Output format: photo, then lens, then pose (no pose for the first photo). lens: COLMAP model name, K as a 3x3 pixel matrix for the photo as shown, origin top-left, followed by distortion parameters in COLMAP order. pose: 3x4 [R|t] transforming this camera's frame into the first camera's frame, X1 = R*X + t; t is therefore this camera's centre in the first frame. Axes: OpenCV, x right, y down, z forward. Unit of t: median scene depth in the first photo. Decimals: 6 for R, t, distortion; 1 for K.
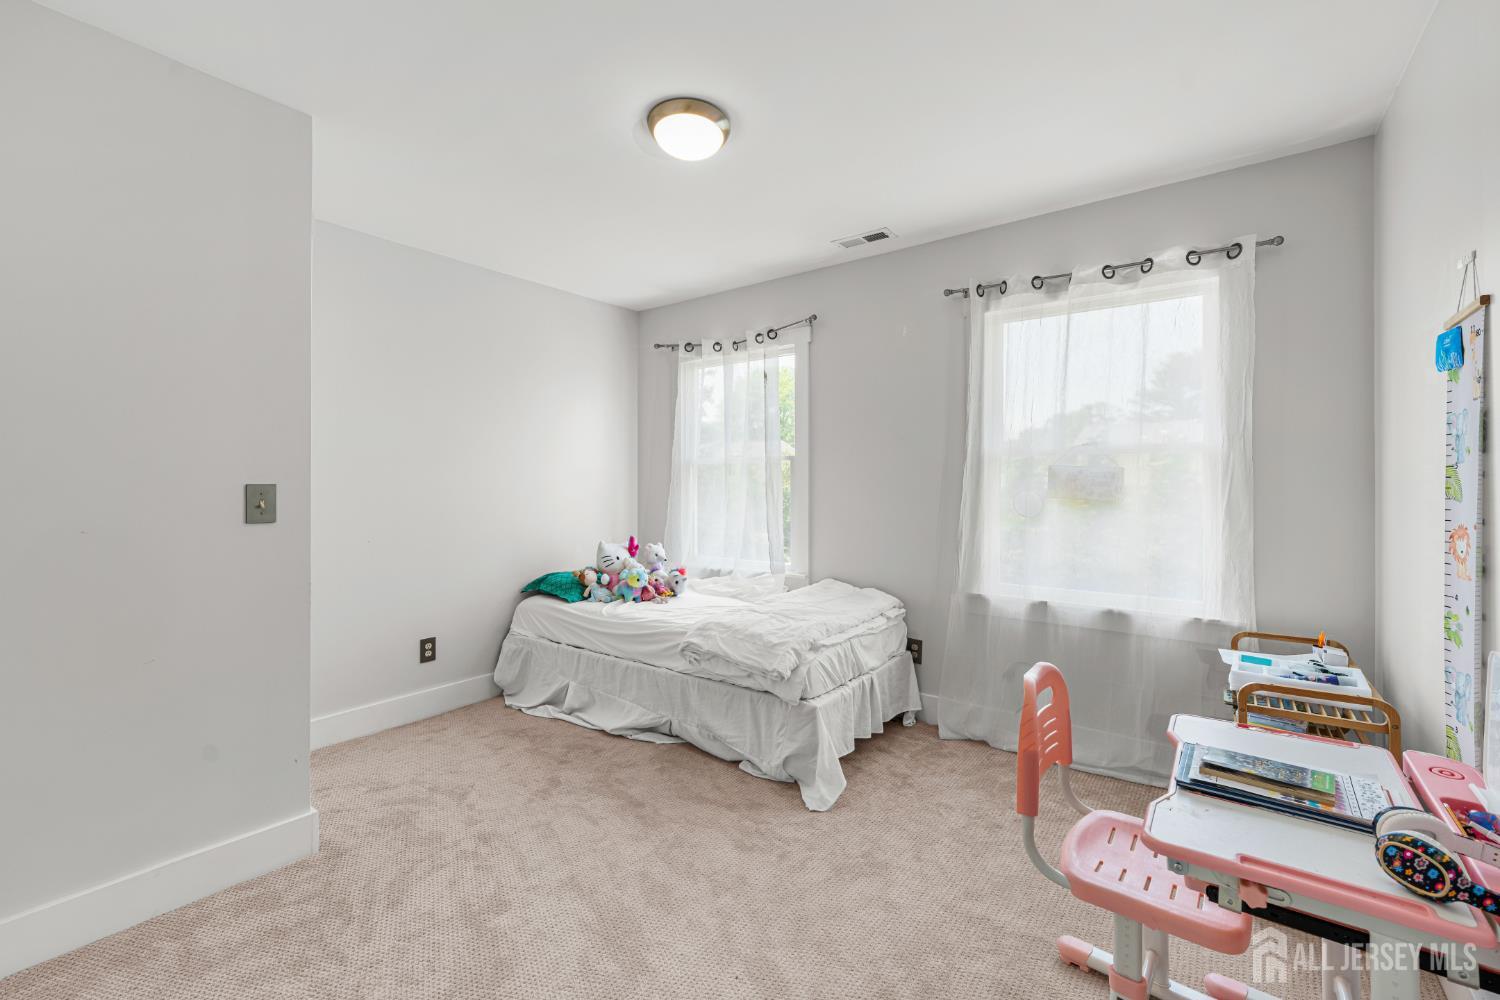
lens RADIAL K [[619.8, 0, 754.7], [0, 619.8, 487.1], [0, 0, 1]] dist [-0.002091, -0.000441]
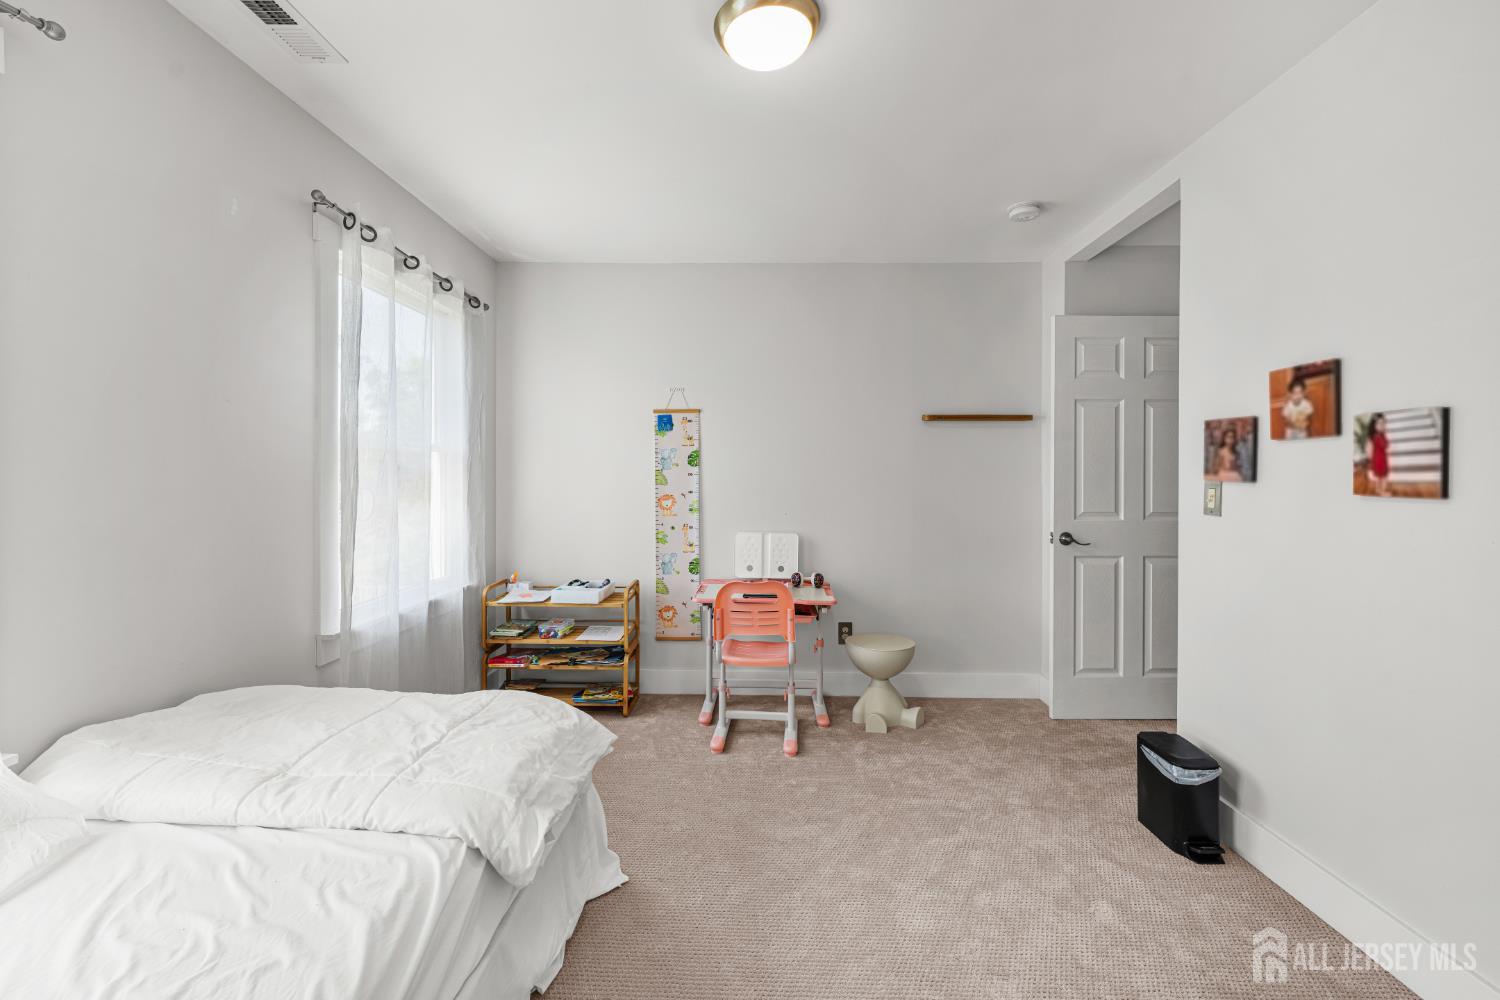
lens RADIAL K [[619.8, 0, 748.6], [0, 619.8, 486.3], [0, 0, 1]] dist [-0.002091, -0.000441]
pose [[-0.575663, -0.015370, 0.817542, -0.561074], [0.006274, 0.999711, 0.023213, -0.013930], [-0.817663, 0.018492, -0.575400, 1.117677]]
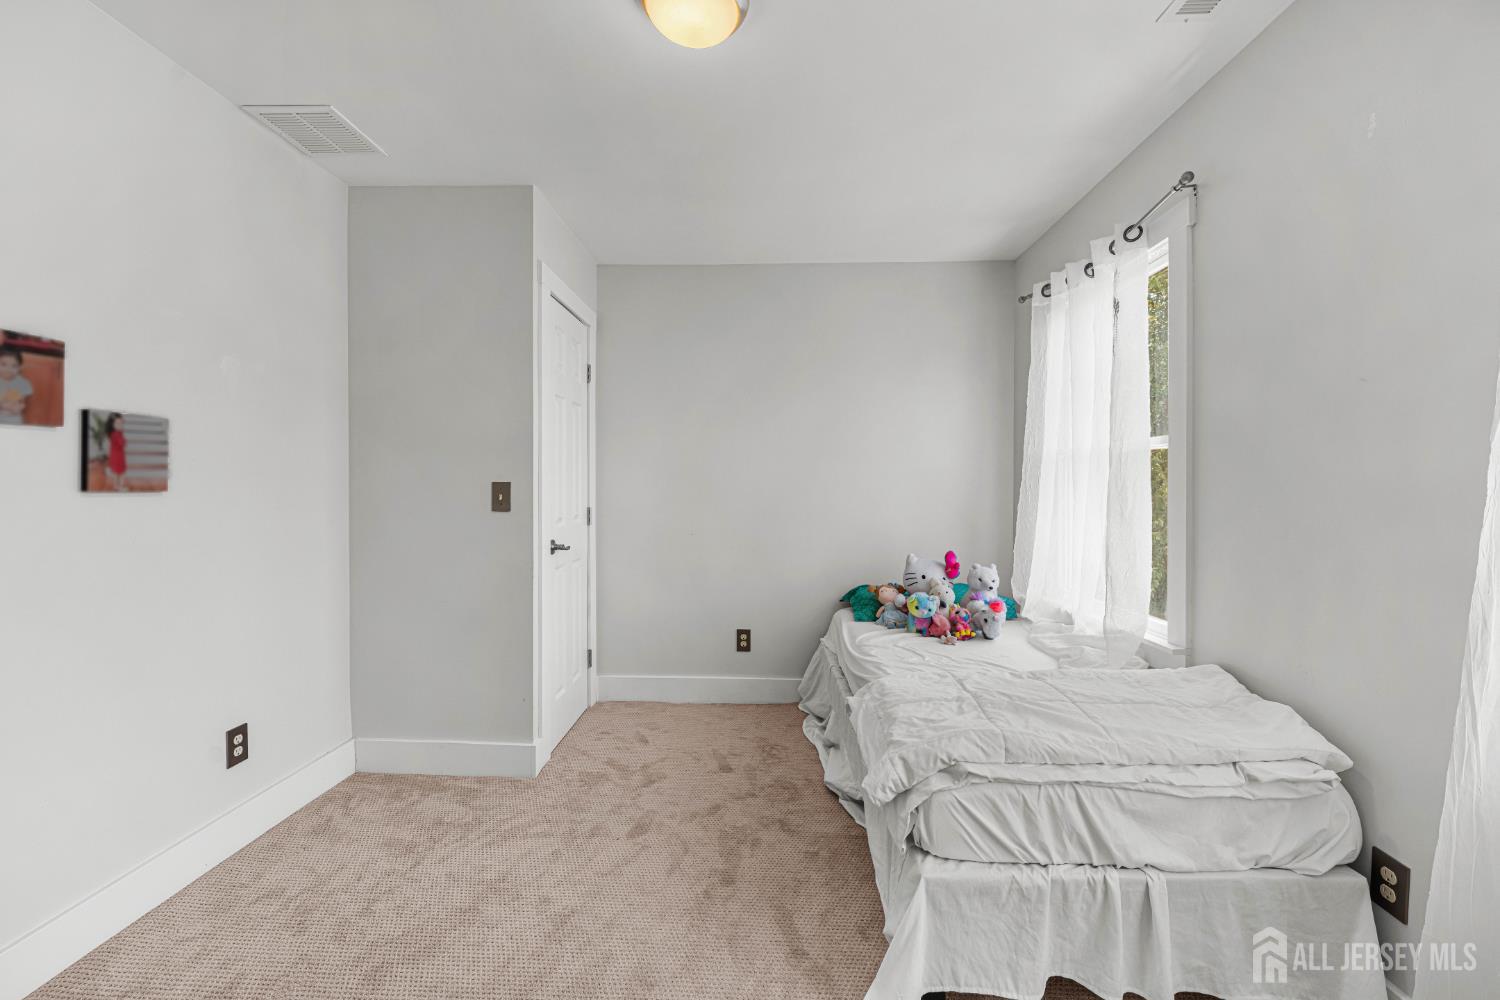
lens RADIAL K [[619.8, 0, 747.6], [0, 619.8, 492.2], [0, 0, 1]] dist [-0.002091, -0.000441]
pose [[0.570342, 0.011523, -0.821326, 0.411568], [-0.009965, 0.999925, 0.007109, 0.002005], [0.821347, 0.004130, 0.570414, 0.477116]]
